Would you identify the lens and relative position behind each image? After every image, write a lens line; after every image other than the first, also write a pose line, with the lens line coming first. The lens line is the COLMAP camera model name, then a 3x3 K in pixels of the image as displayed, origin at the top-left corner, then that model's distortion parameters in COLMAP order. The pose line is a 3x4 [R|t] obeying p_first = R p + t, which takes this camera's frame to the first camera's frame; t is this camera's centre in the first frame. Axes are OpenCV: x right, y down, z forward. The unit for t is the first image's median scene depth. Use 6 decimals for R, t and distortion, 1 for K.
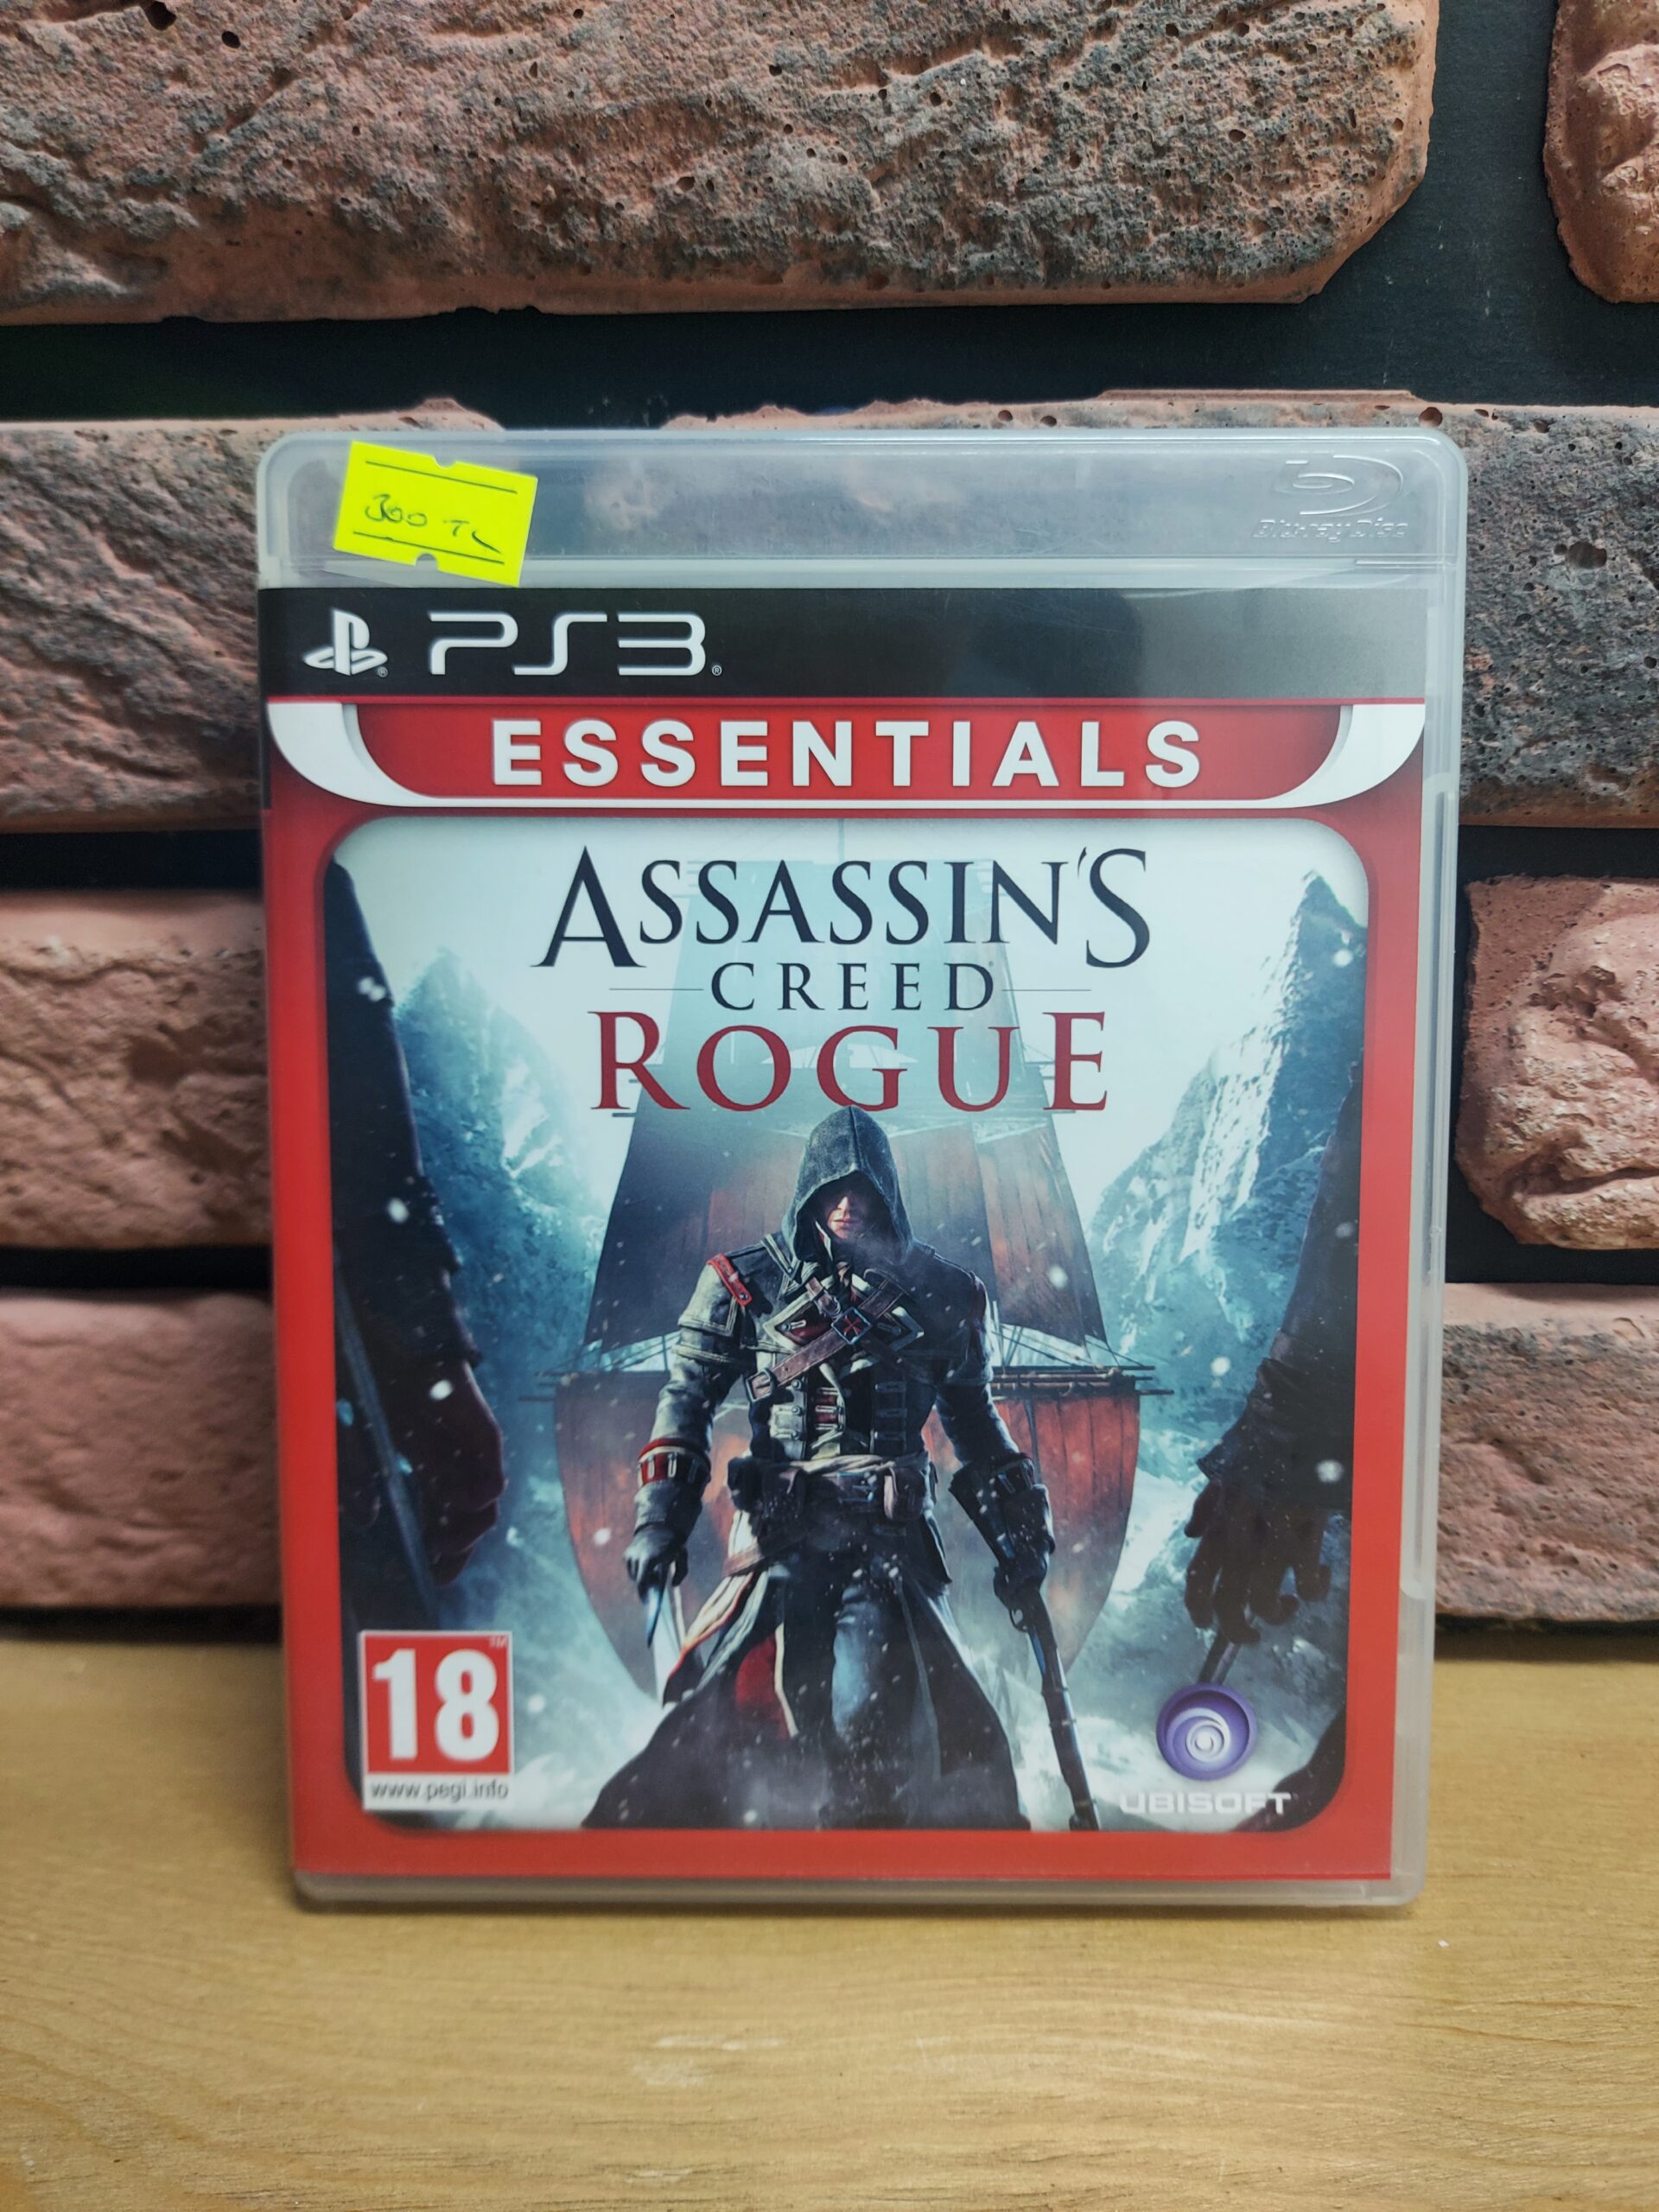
lens RADIAL K [[1605.0, 0, 839.2], [0, 1605.0, 1111.0], [0, 0, 1]] dist [0.006364, -0.027067]
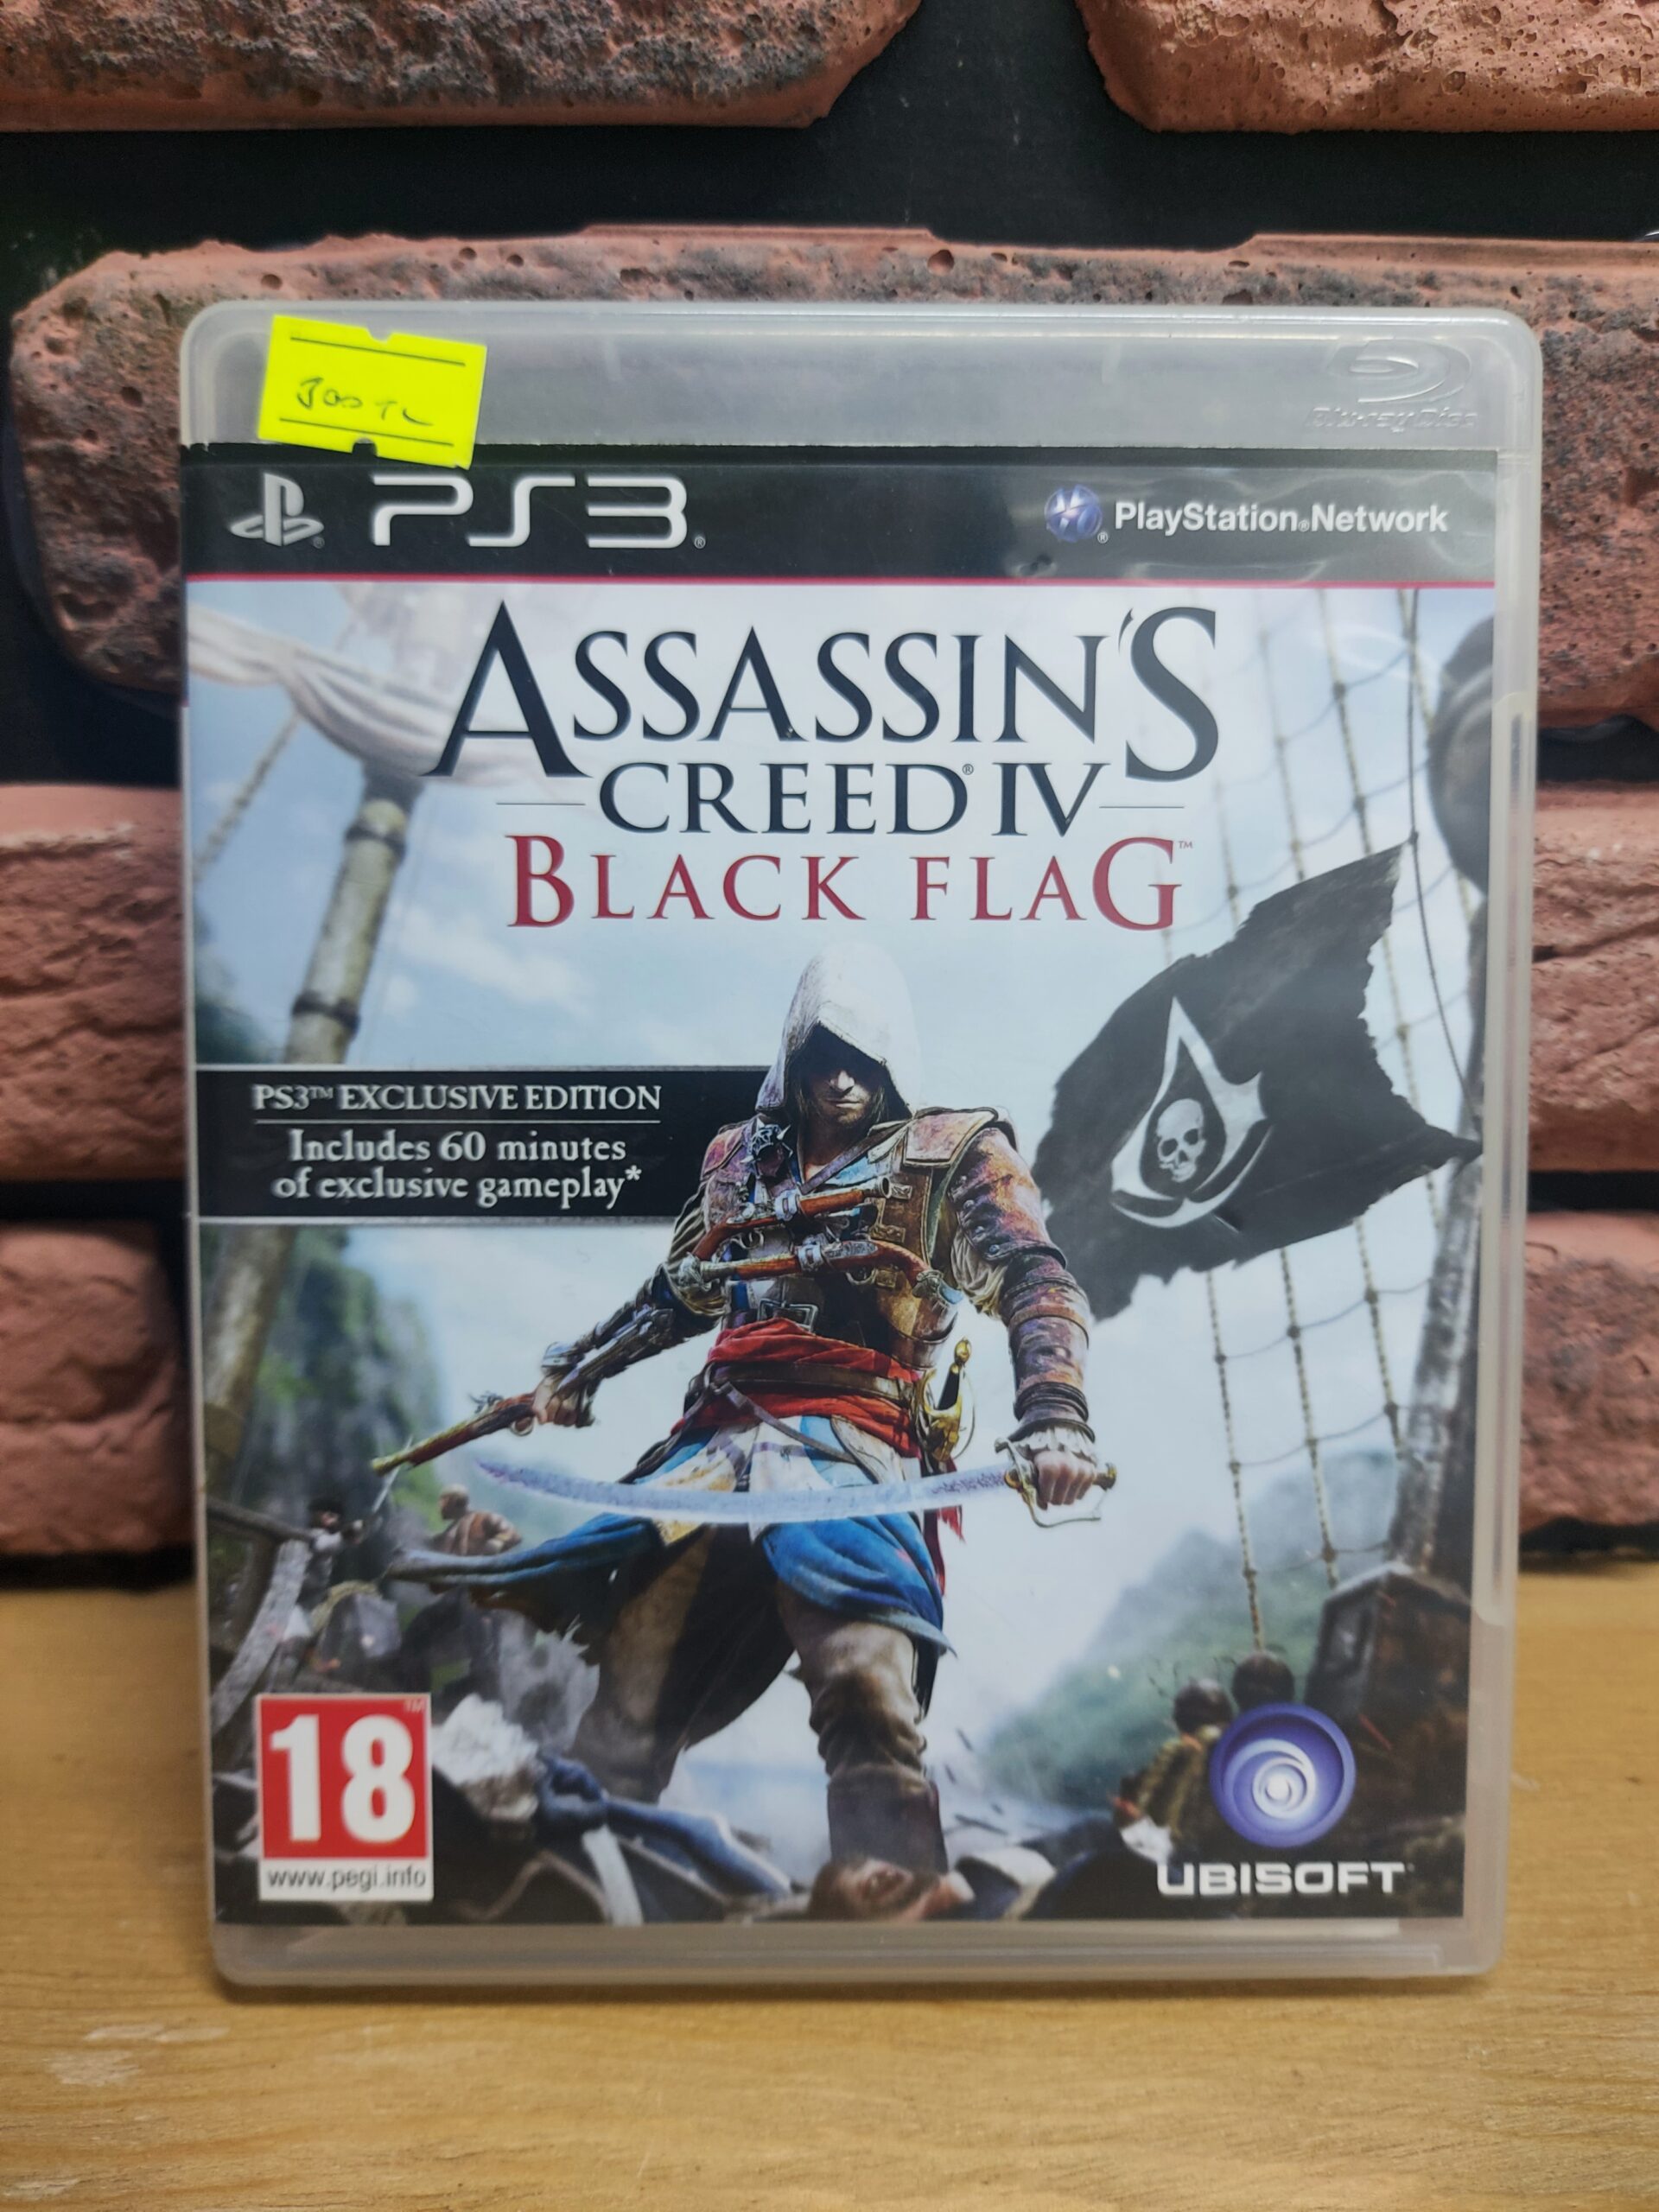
lens RADIAL K [[1634.0, 0, 841.3], [0, 1634.0, 1097.8], [0, 0, 1]] dist [-0.049301, 0.032603]
pose [[0.999172, -0.007408, 0.040007, 0.282692], [0.004518, 0.997405, 0.071858, -0.034186], [-0.040435, -0.071618, 0.996612, 0.076117]]
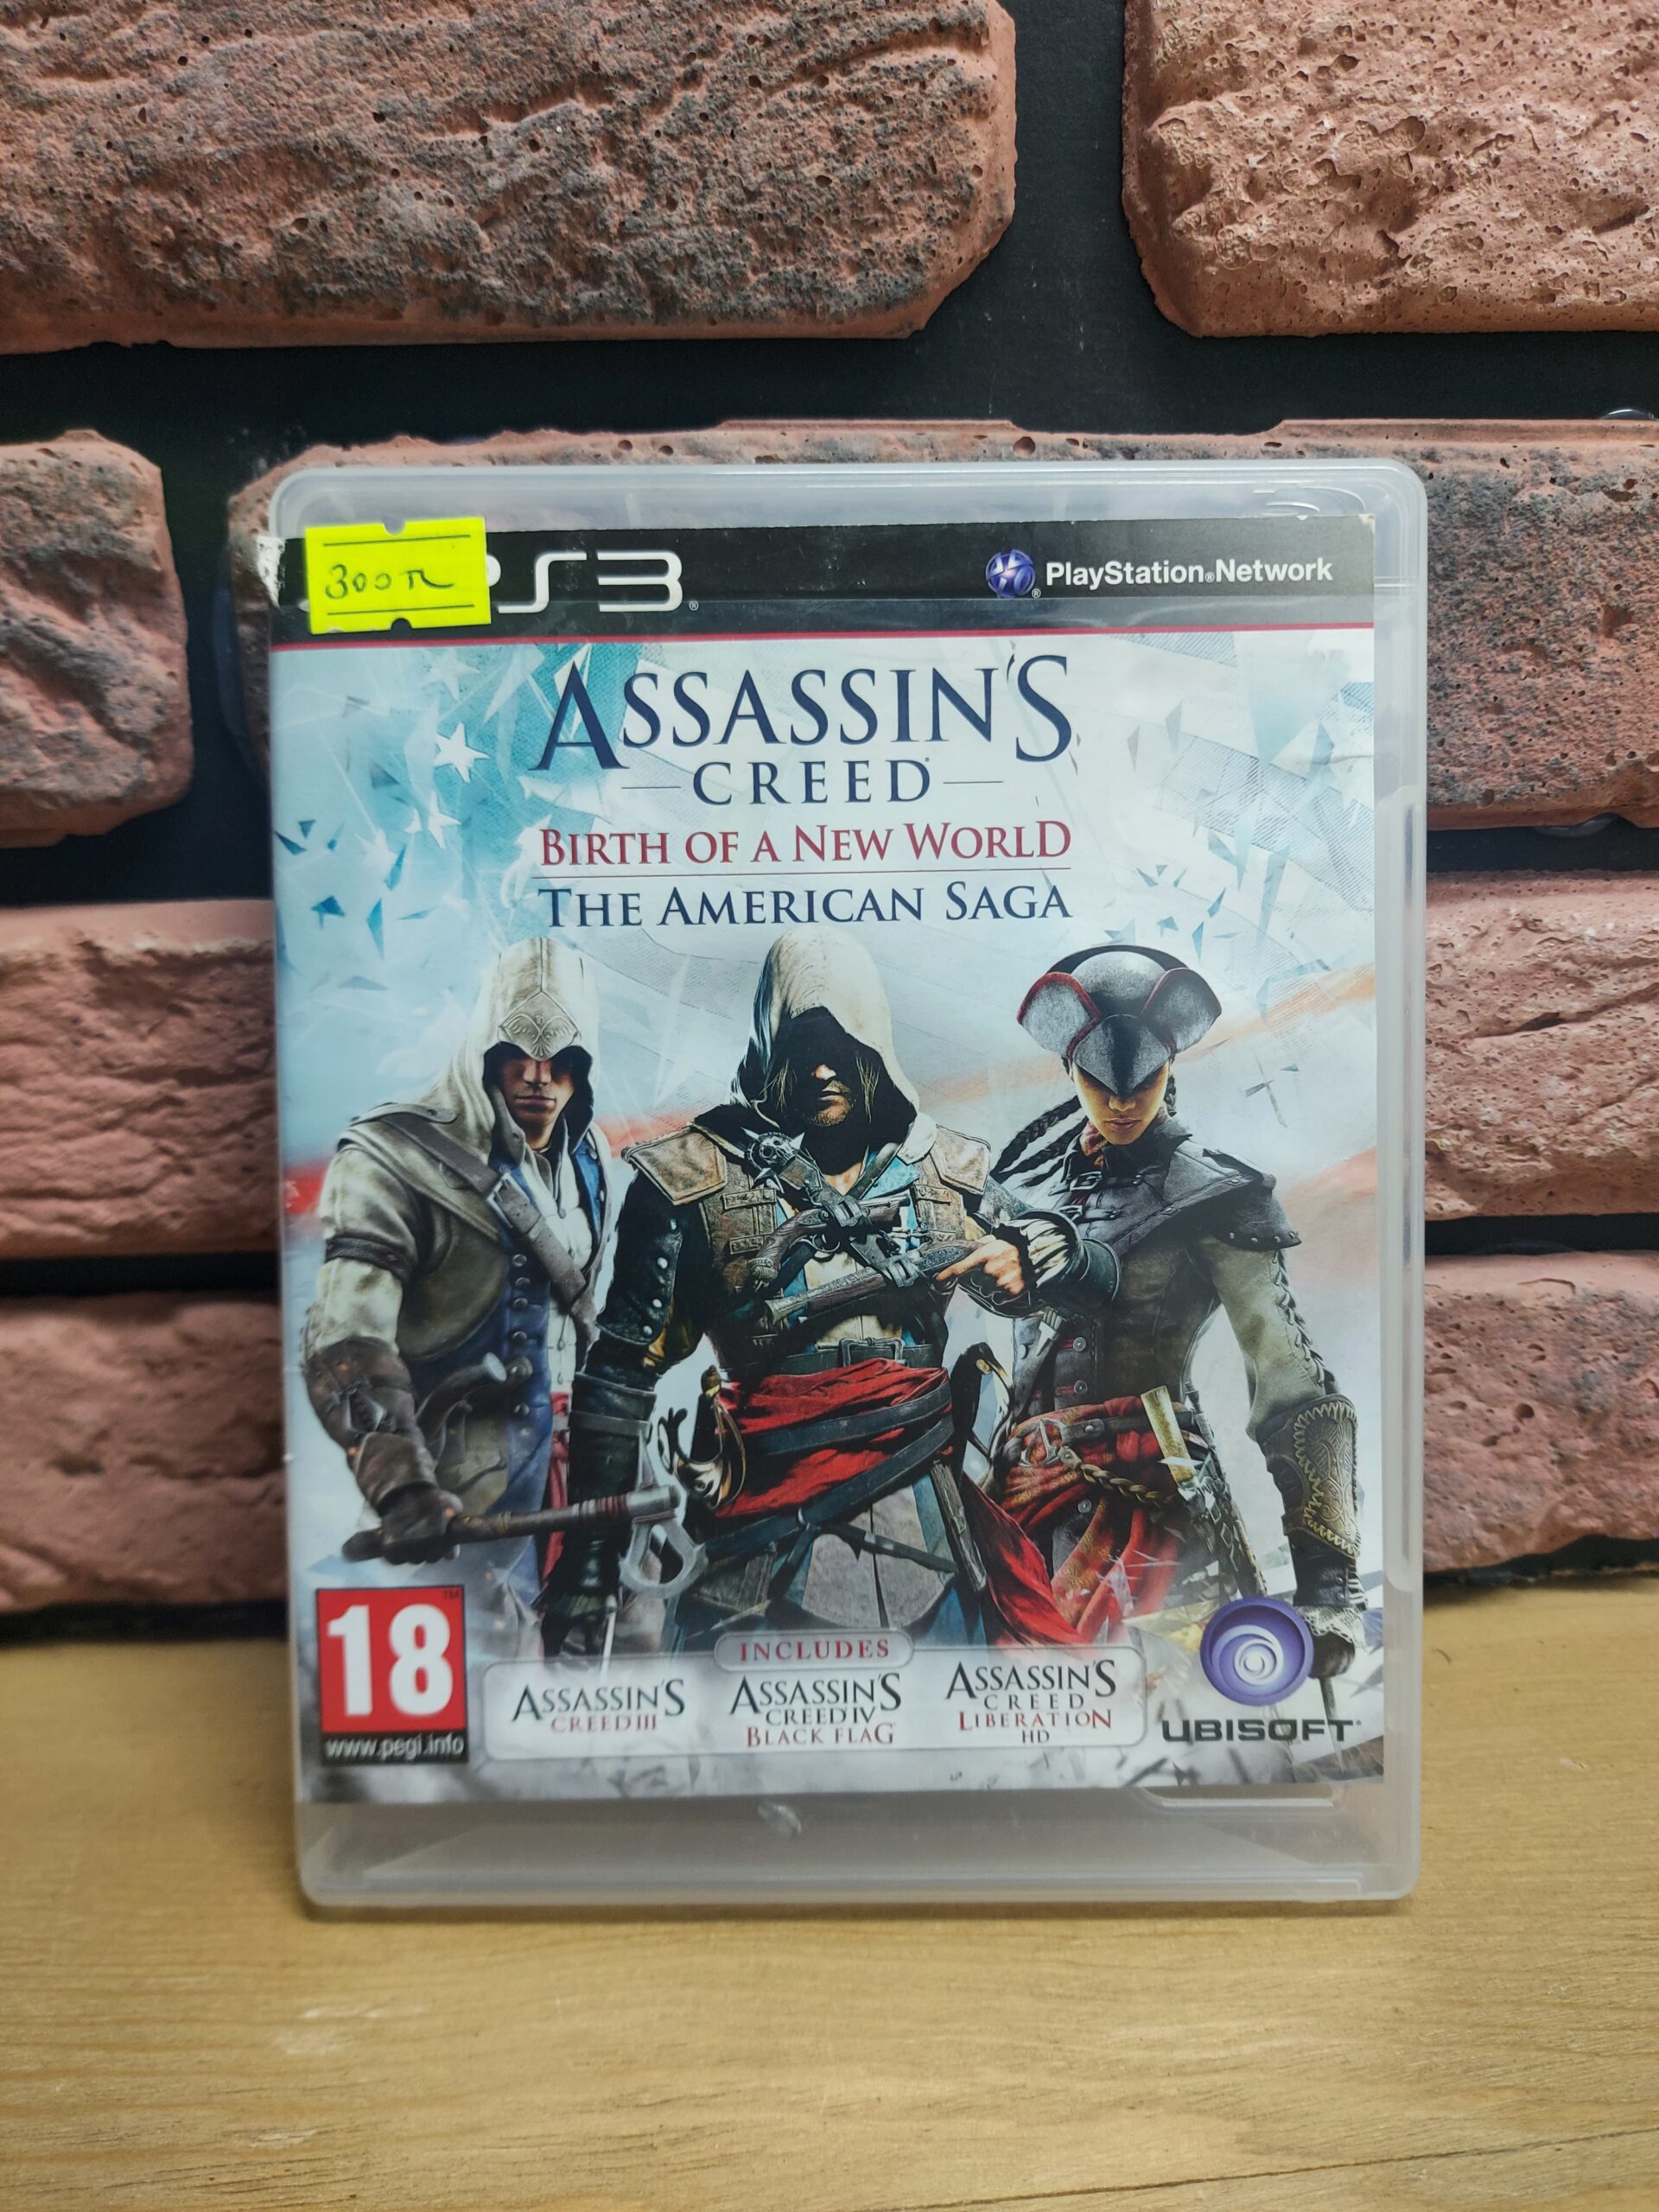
lens RADIAL K [[1605.0, 0, 839.2], [0, 1605.0, 1111.0], [0, 0, 1]] dist [0.006364, -0.027067]
pose [[0.997987, -0.025467, 0.058075, 0.178917], [0.025682, 0.999666, -0.002968, 0.008064], [-0.057980, 0.004454, 0.998308, -0.054368]]
